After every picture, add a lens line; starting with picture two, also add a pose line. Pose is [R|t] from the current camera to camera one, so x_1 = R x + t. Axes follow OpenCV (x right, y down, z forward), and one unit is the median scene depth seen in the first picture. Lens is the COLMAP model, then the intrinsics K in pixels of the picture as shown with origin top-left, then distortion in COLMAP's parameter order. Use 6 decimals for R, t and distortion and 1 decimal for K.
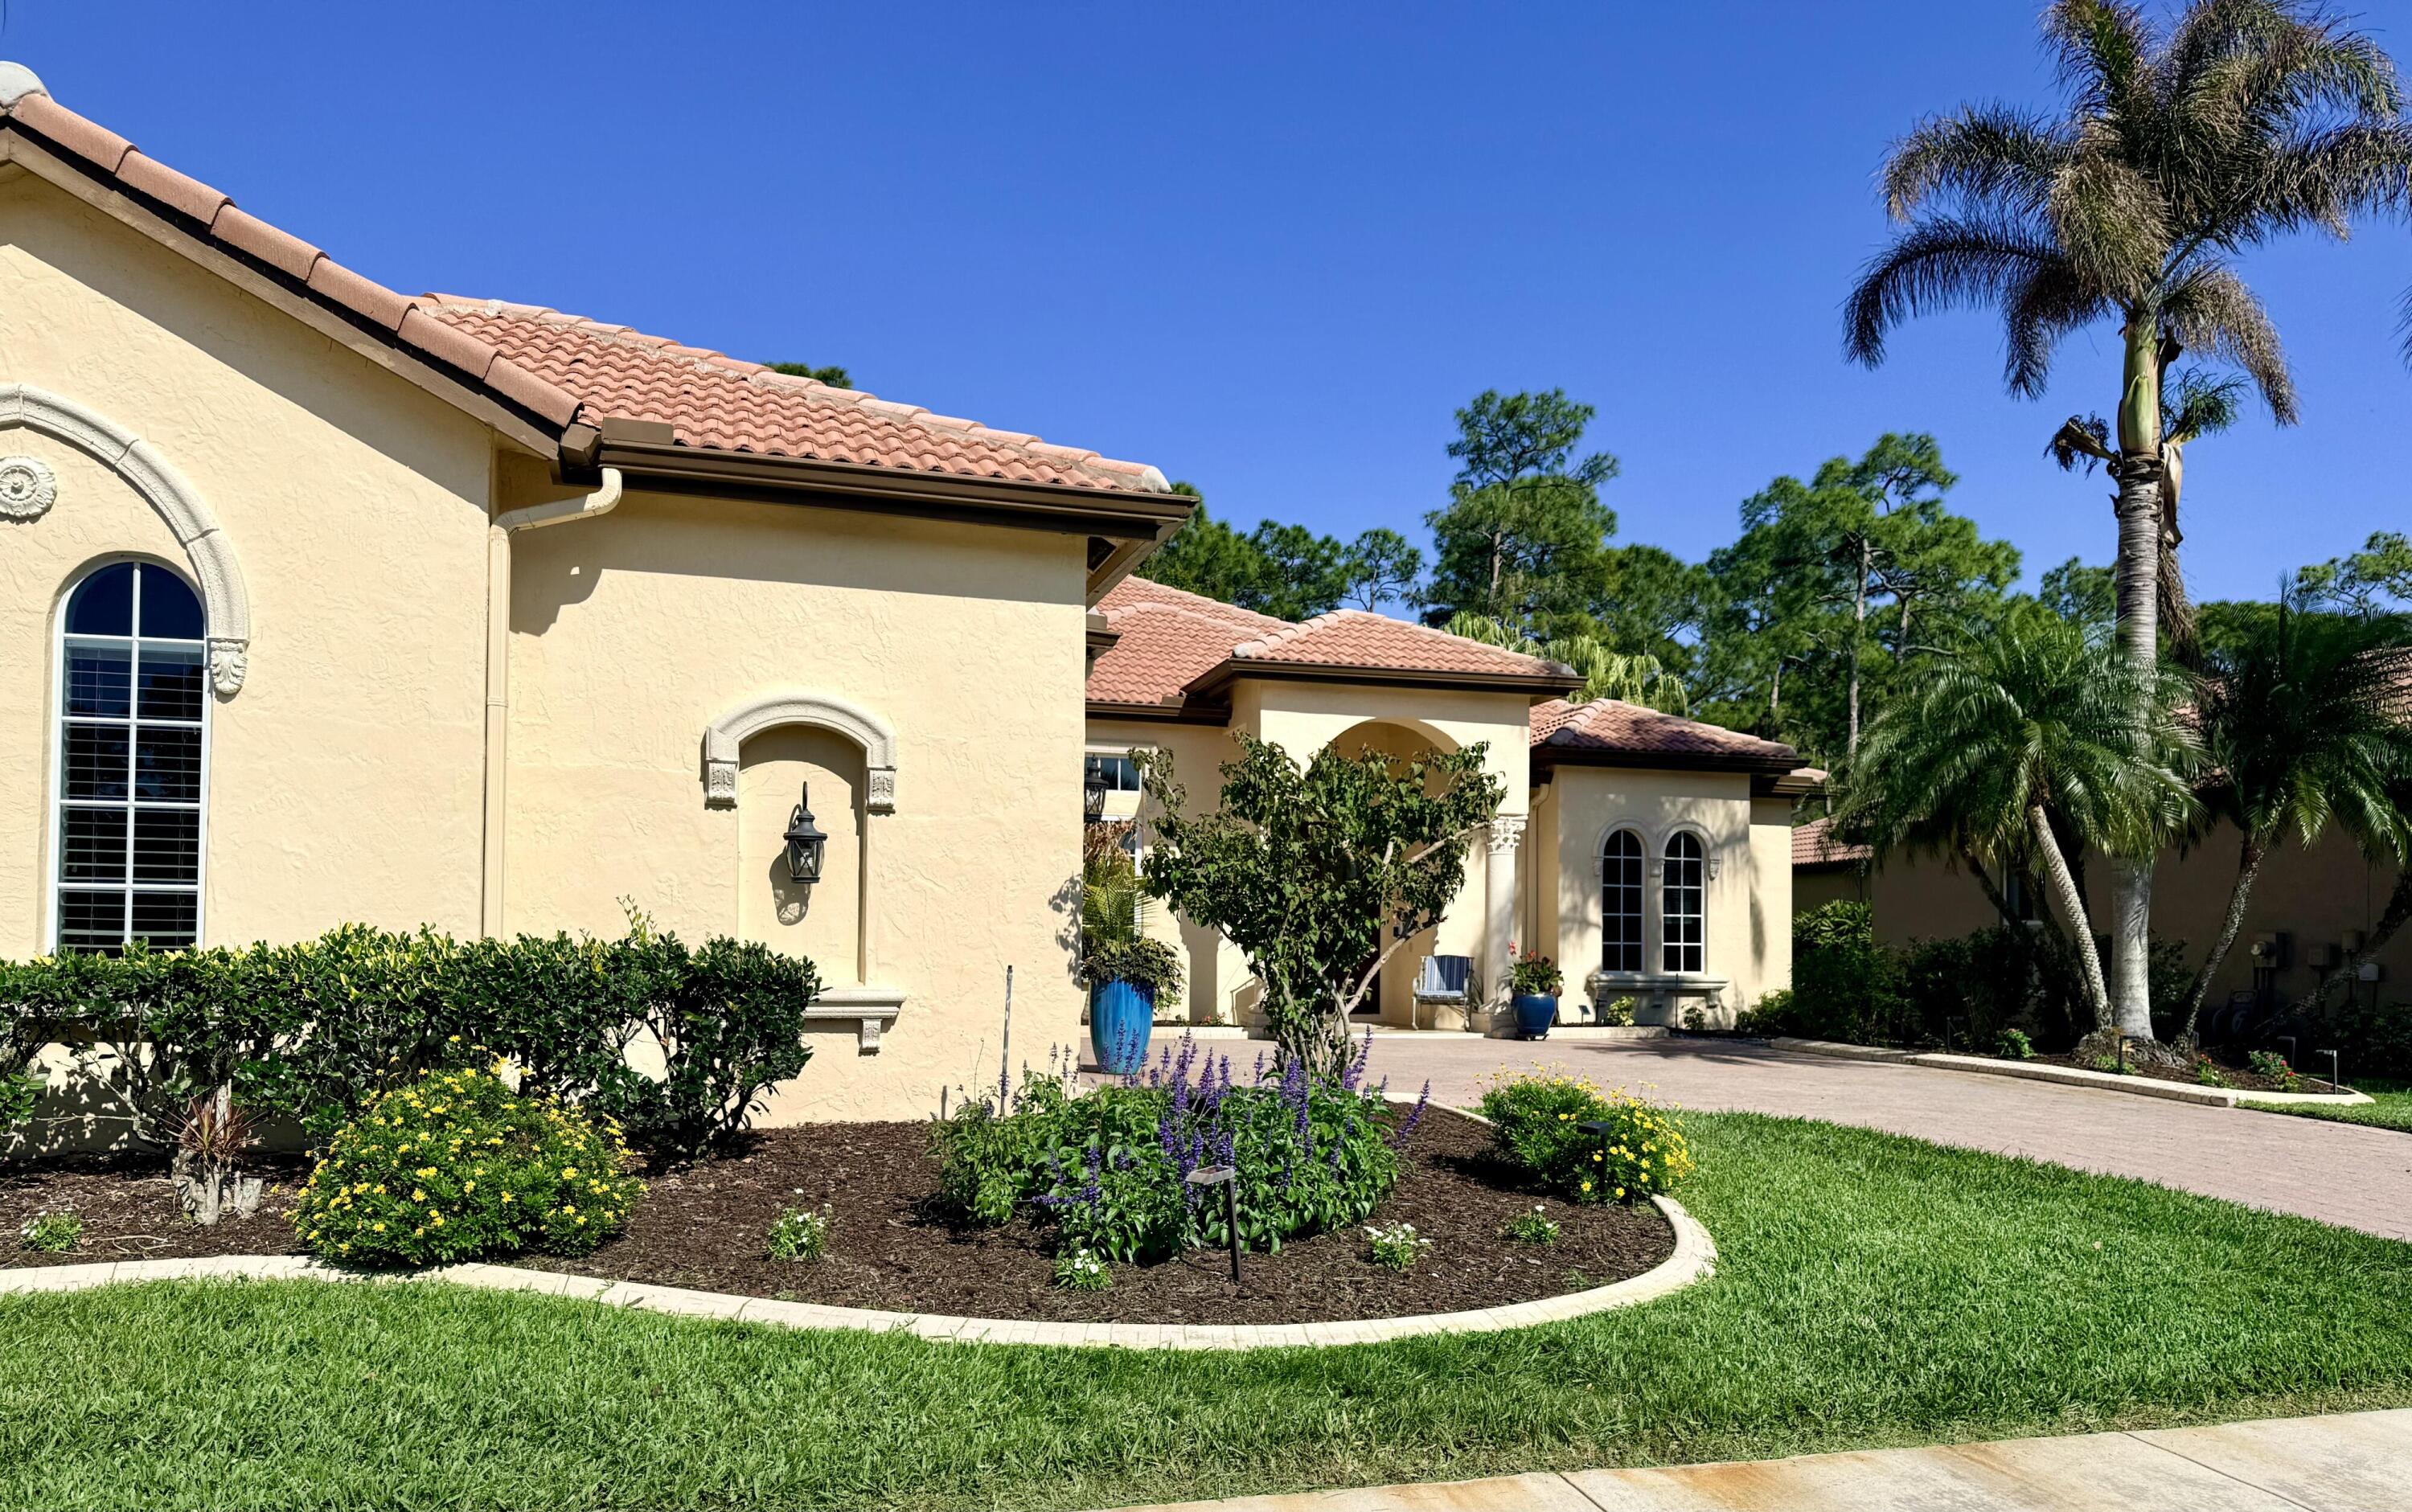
lens RADIAL K [[1674.8, 0, 1206.0], [0, 1674.8, 912.8], [0, 0, 1]] dist [0.067148, -0.077420]
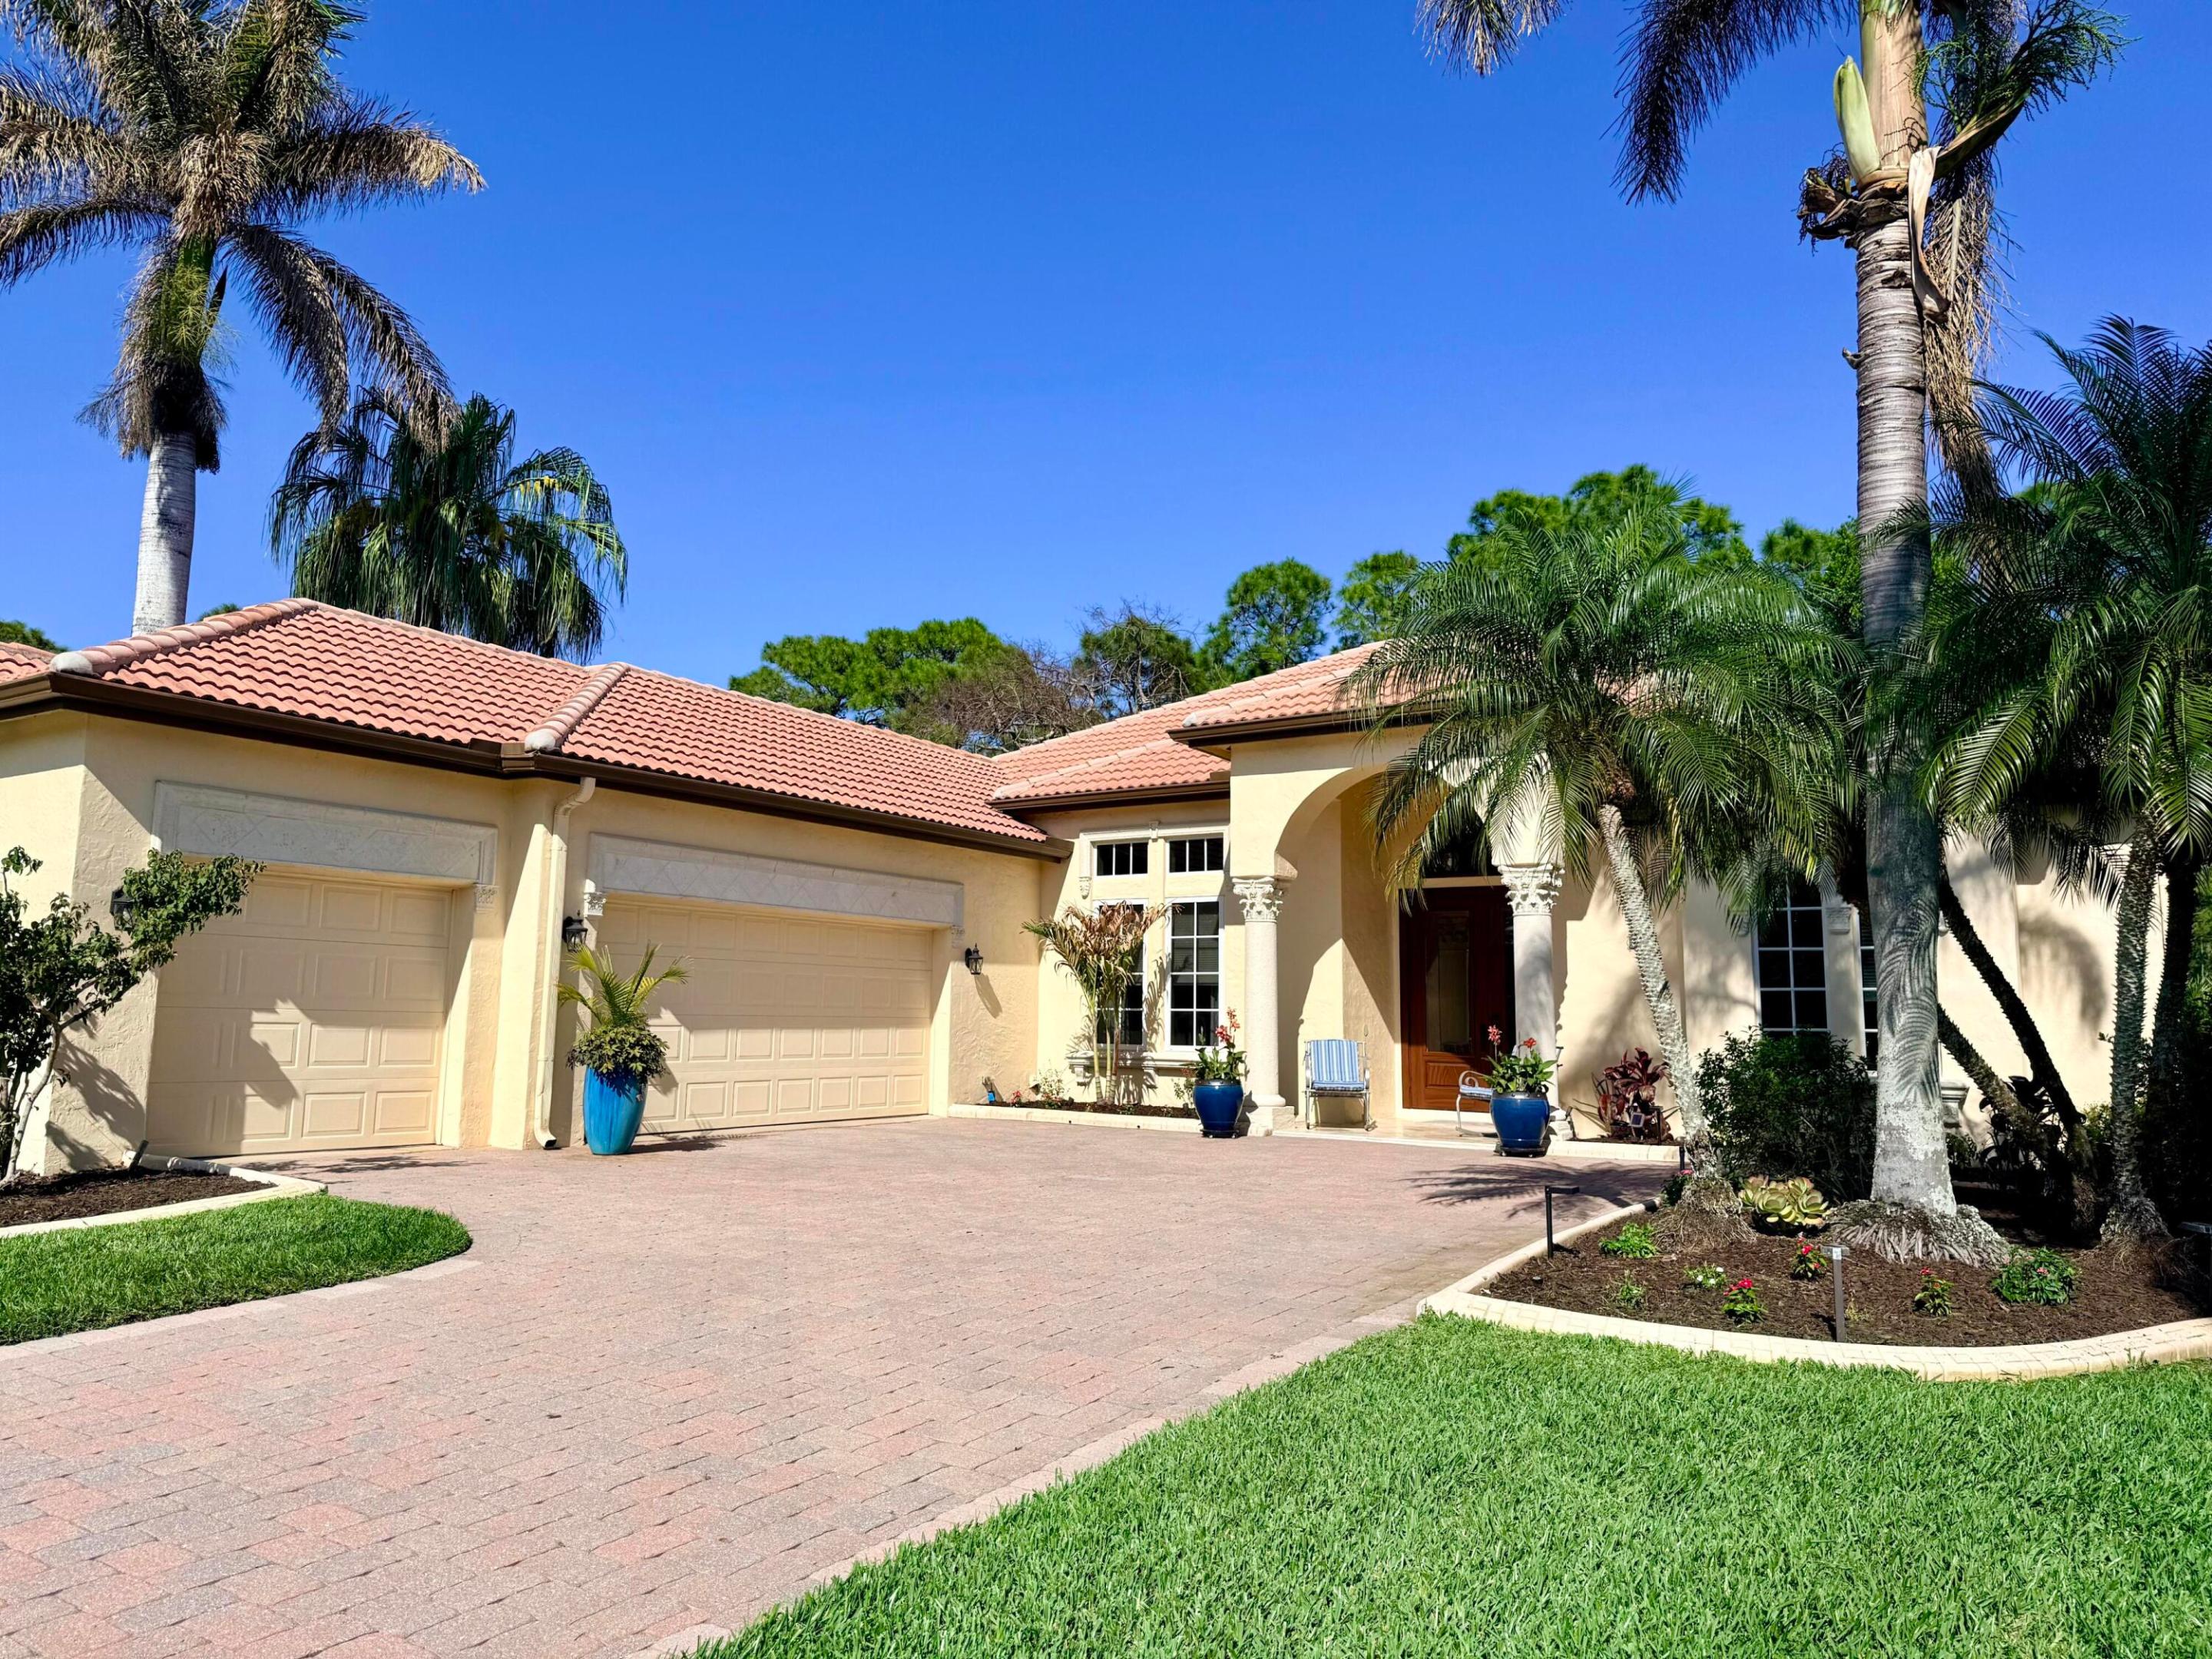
lens RADIAL K [[1553.0, 0, 1120.8], [0, 1553.0, 832.6], [0, 0, 1]] dist [0.122918, -0.128369]
pose [[0.669390, -0.095773, -0.736712, 0.599822], [0.015988, 0.993283, -0.114600, 0.008180], [0.742739, 0.064933, 0.666425, 0.356468]]
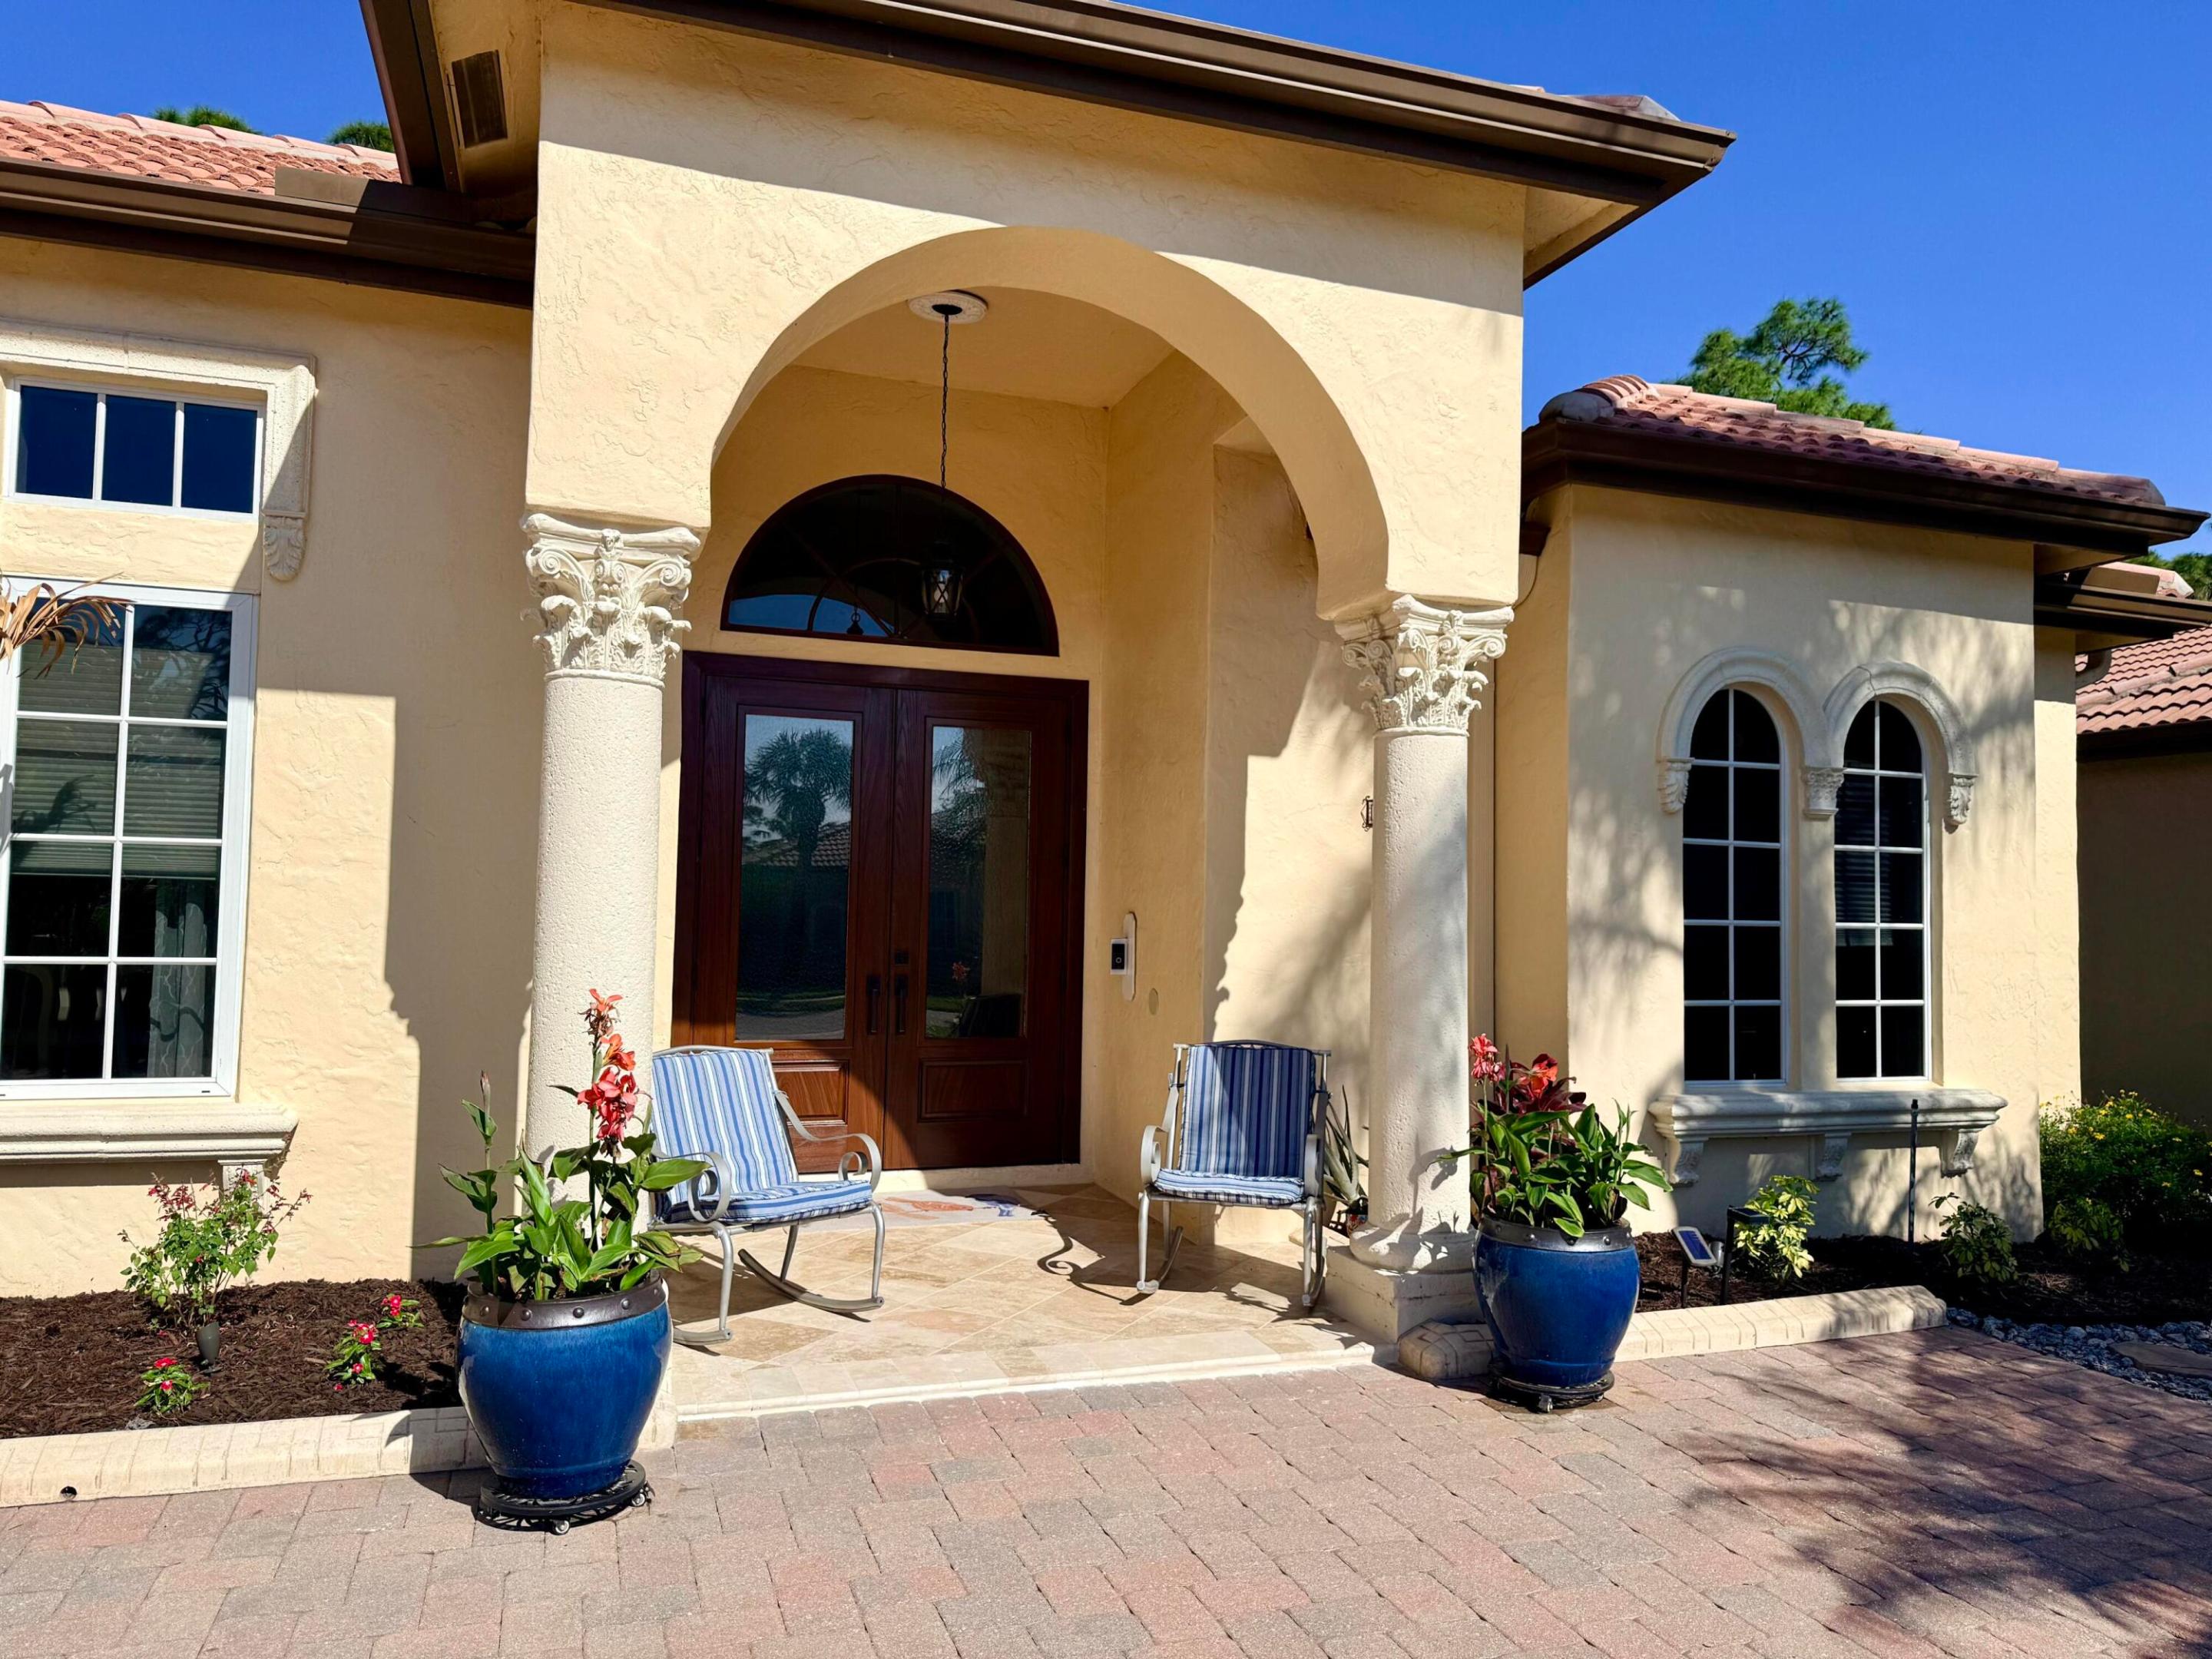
lens RADIAL K [[1564.4, 0, 1106.0], [0, 1564.4, 829.5], [0, 0, 1]] dist [0.061639, -0.055666]
pose [[0.998725, 0.009920, 0.049496, 0.103616], [-0.008729, 0.999669, -0.024211, -0.010202], [-0.049720, 0.023748, 0.998481, 0.717237]]
